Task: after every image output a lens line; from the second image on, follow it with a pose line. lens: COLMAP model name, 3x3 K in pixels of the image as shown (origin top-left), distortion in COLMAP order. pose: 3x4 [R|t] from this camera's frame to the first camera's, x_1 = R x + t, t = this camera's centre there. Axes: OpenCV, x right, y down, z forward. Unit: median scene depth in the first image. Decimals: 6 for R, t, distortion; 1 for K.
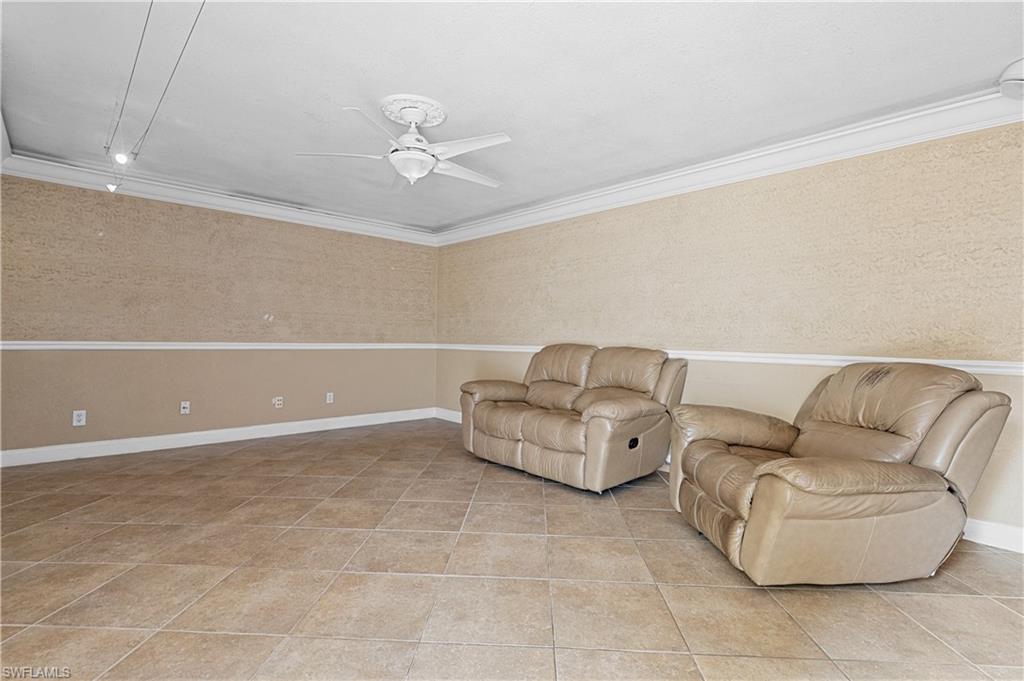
lens RADIAL K [[491.5, 0, 520.3], [0, 491.5, 338.1], [0, 0, 1]] dist [-0.012497, -0.000464]
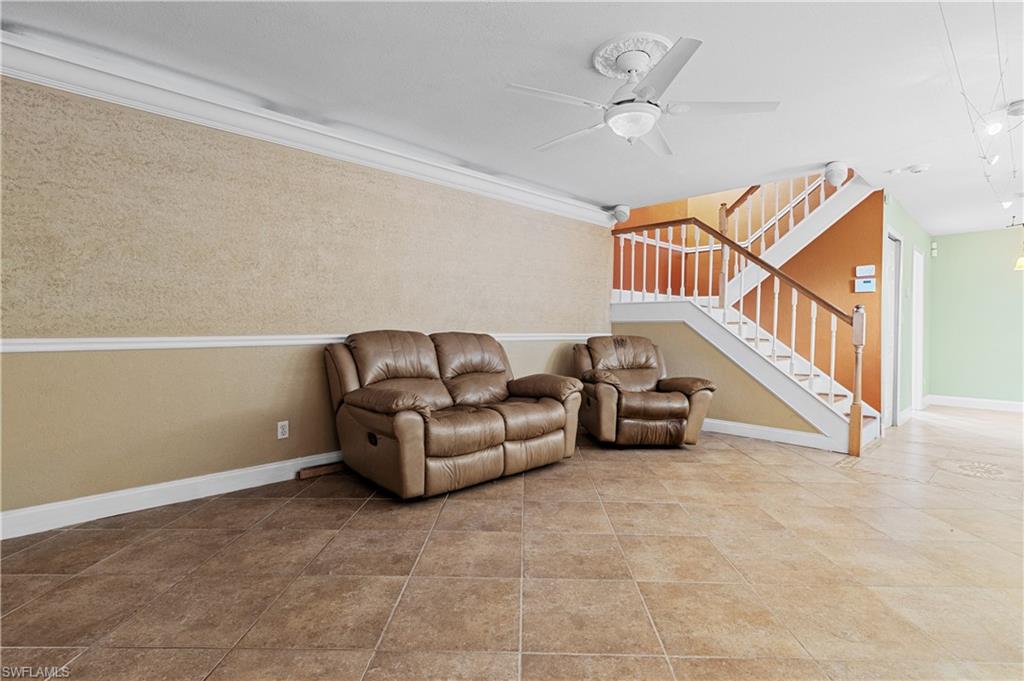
lens RADIAL K [[491.5, 0, 521.0], [0, 491.5, 331.4], [0, 0, 1]] dist [-0.012497, -0.000464]
pose [[-0.015689, -0.023040, 0.999611, -1.073066], [-0.011277, 0.999675, 0.022865, -0.013849], [-0.999813, -0.010914, -0.015943, 1.213385]]
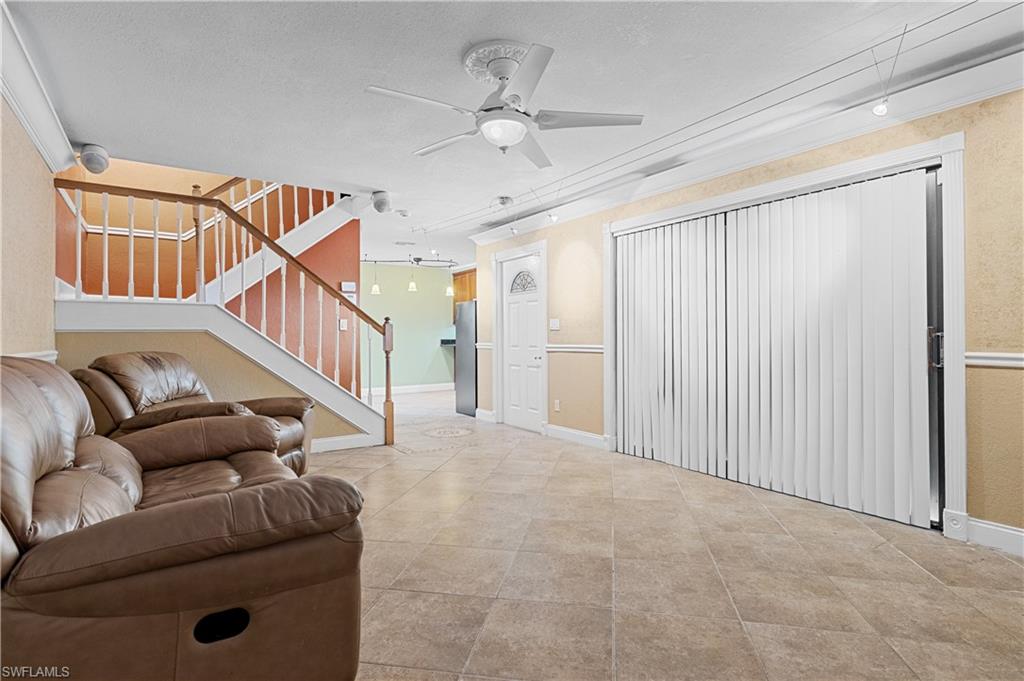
lens RADIAL K [[506.8, 0, 511.8], [0, 506.8, 340.7], [0, 0, 1]] dist [-0.000875, -0.000217]
pose [[-0.986085, -0.010445, 0.165912, -0.384448], [-0.008831, 0.999906, 0.010462, -0.010477], [-0.166005, 0.008852, -0.986085, 1.859391]]
